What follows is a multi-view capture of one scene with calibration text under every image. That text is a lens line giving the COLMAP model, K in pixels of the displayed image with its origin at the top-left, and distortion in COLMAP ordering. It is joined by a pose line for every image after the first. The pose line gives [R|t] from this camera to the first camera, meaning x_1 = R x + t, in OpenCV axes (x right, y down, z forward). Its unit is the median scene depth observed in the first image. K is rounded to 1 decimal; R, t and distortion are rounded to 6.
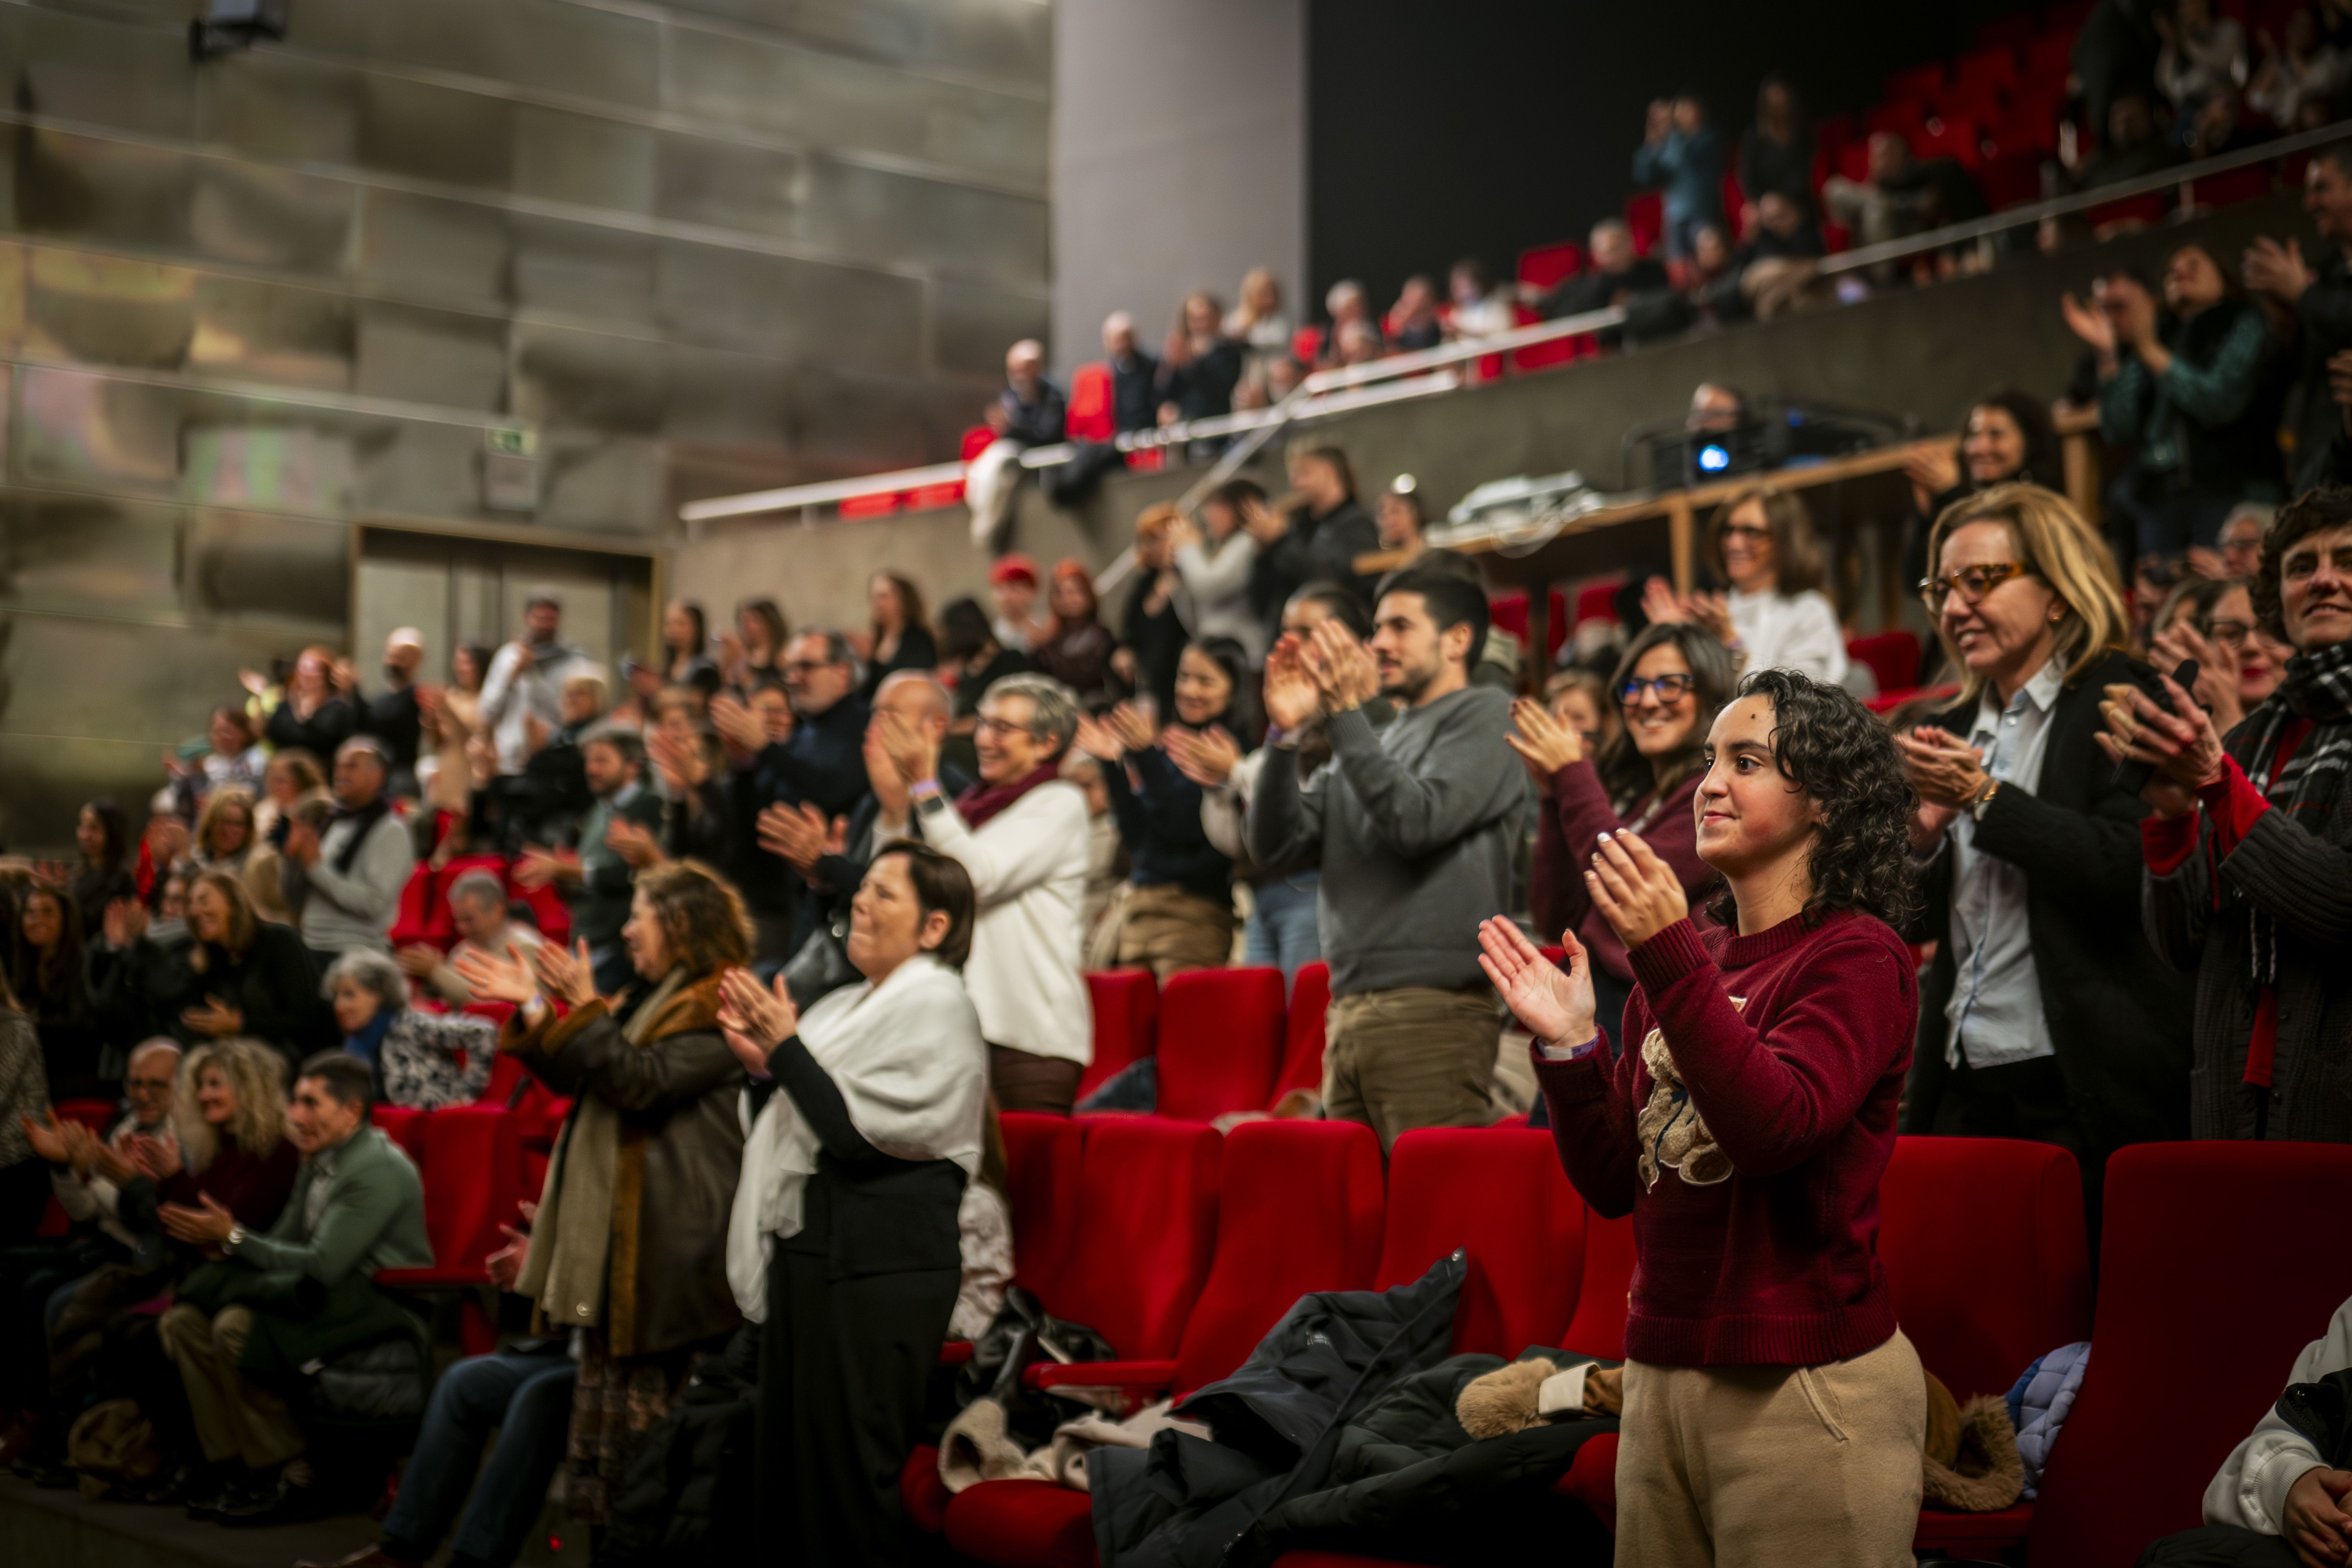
lens RADIAL K [[3312.1, 0, 1176.0], [0, 3312.1, 784.0], [0, 0, 1]] dist [0.001863, 0.011881]
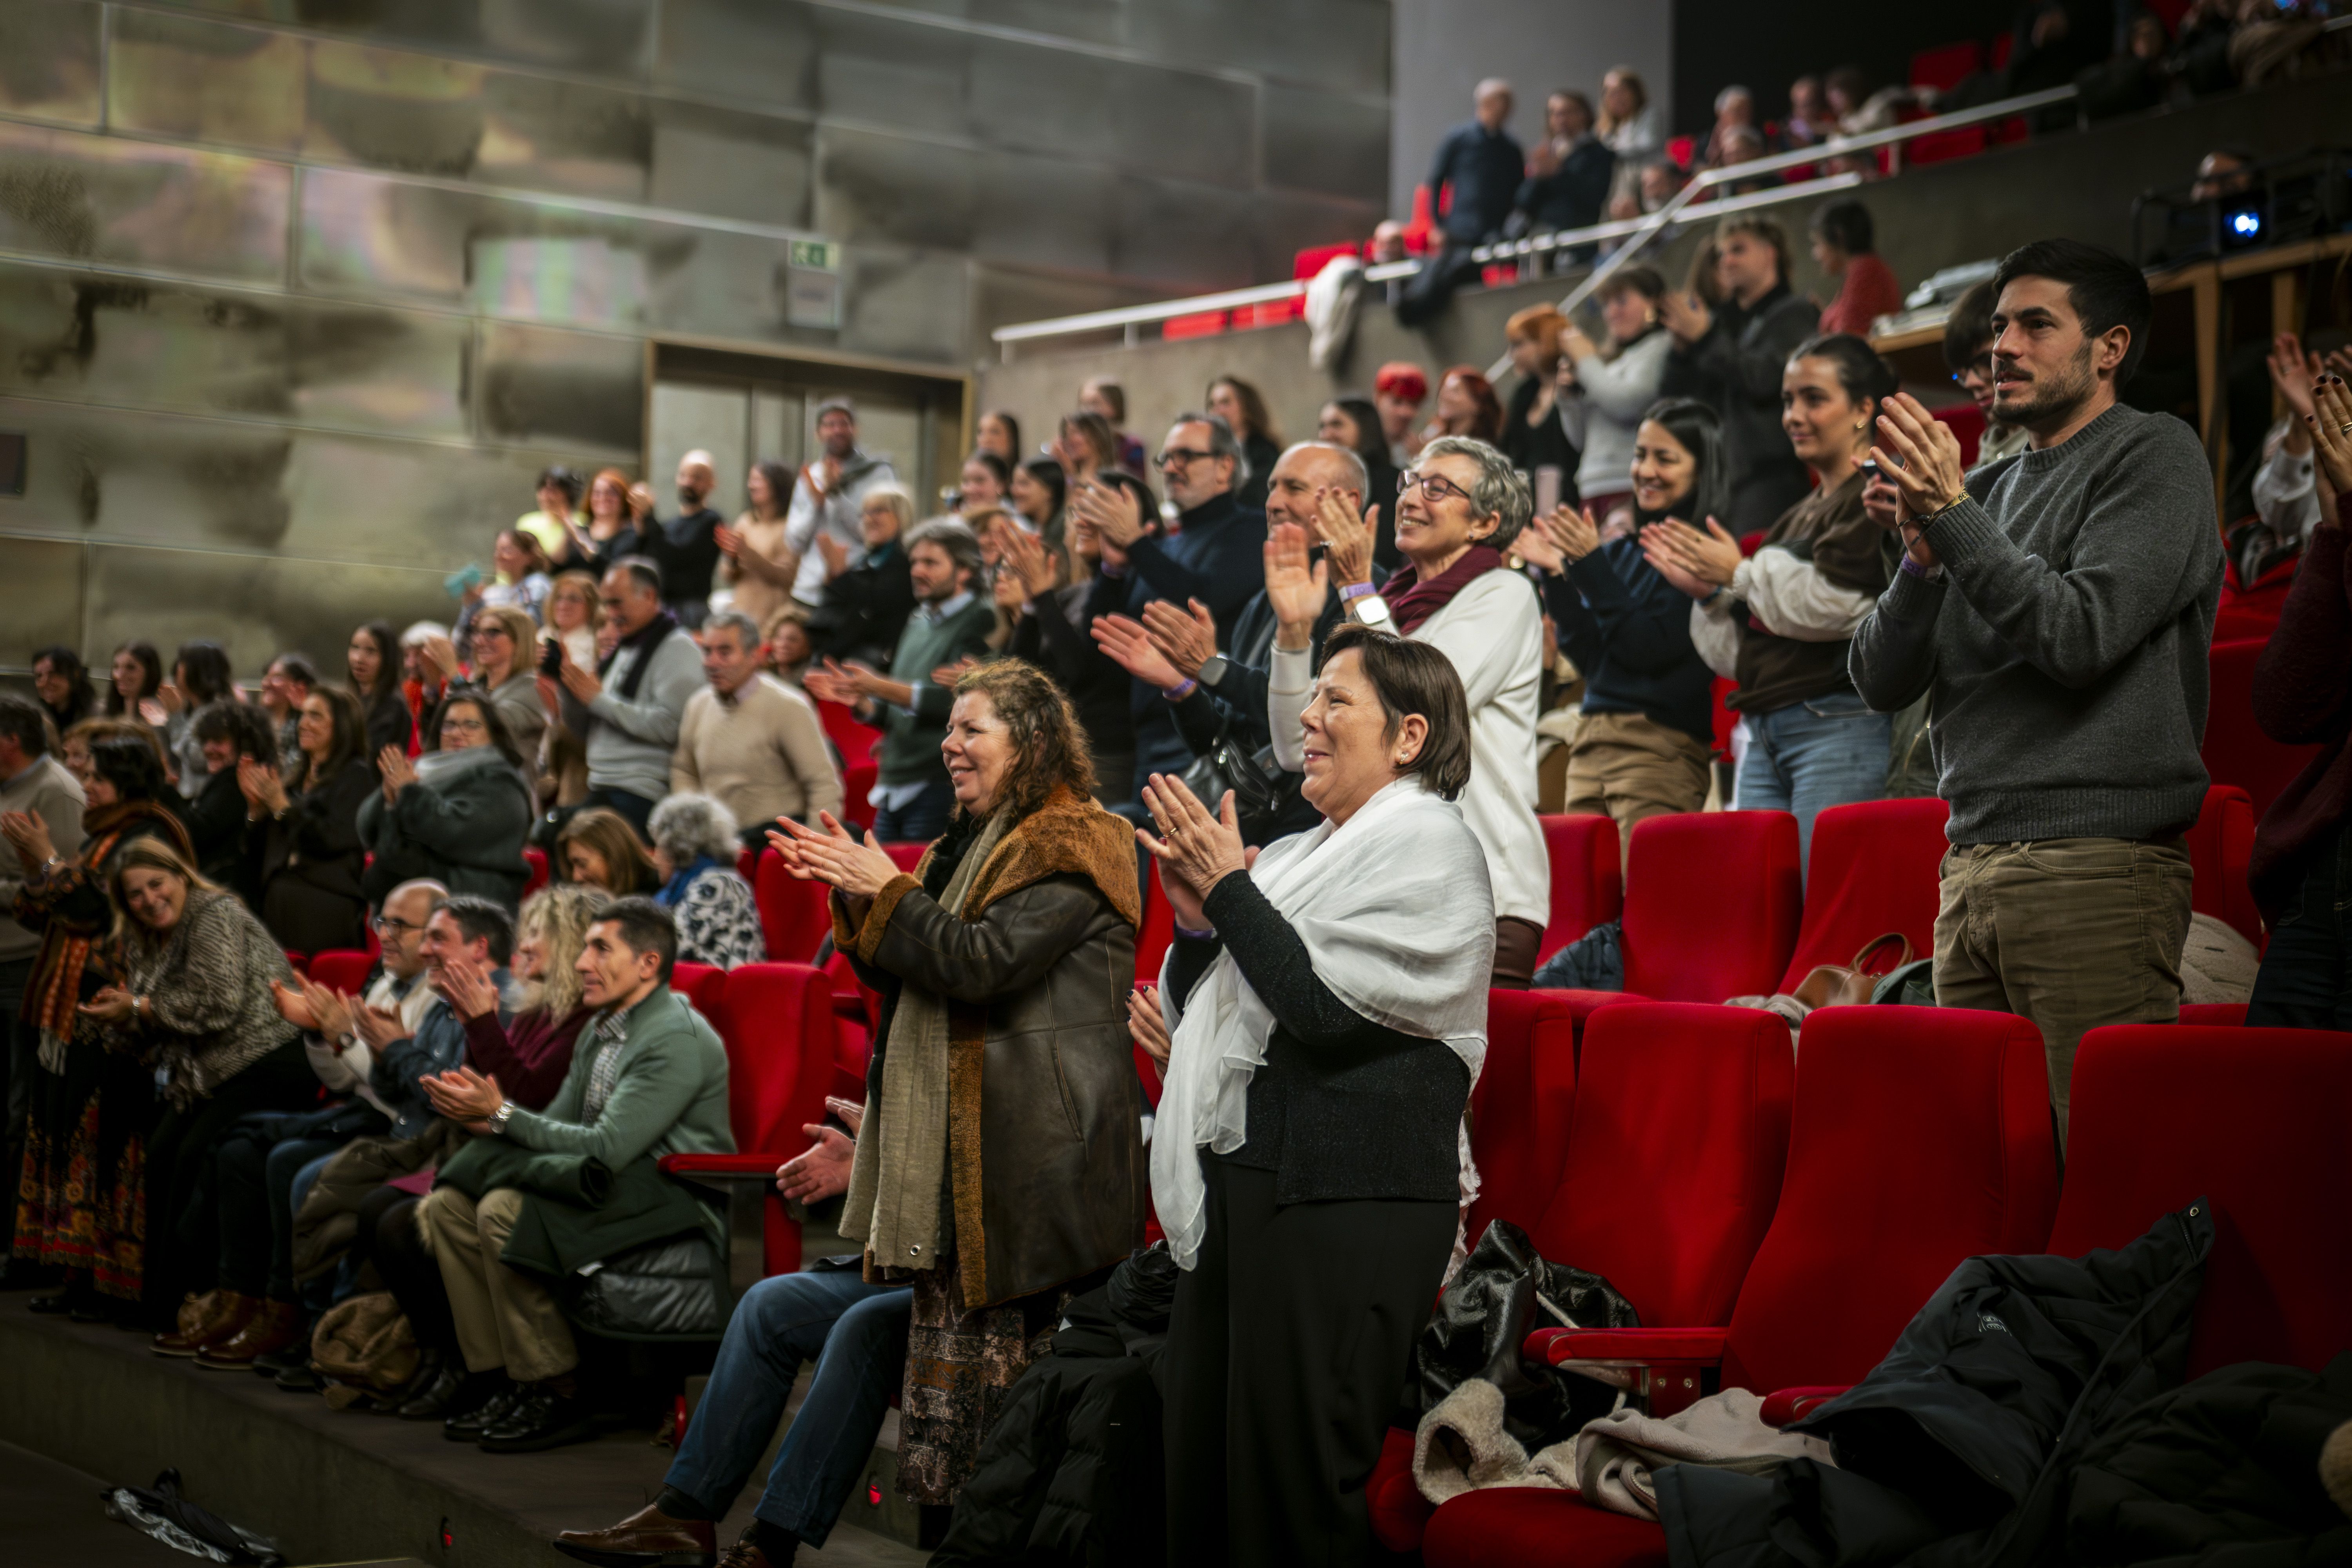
lens RADIAL K [[3356.1, 0, 1176.0], [0, 3356.1, 784.0], [0, 0, 1]] dist [-0.001618, -0.035513]
pose [[0.996091, 0.017139, -0.086657, -0.037346], [-0.013717, 0.999108, 0.039936, 0.015532], [0.087264, -0.038591, 0.995437, 0.157047]]
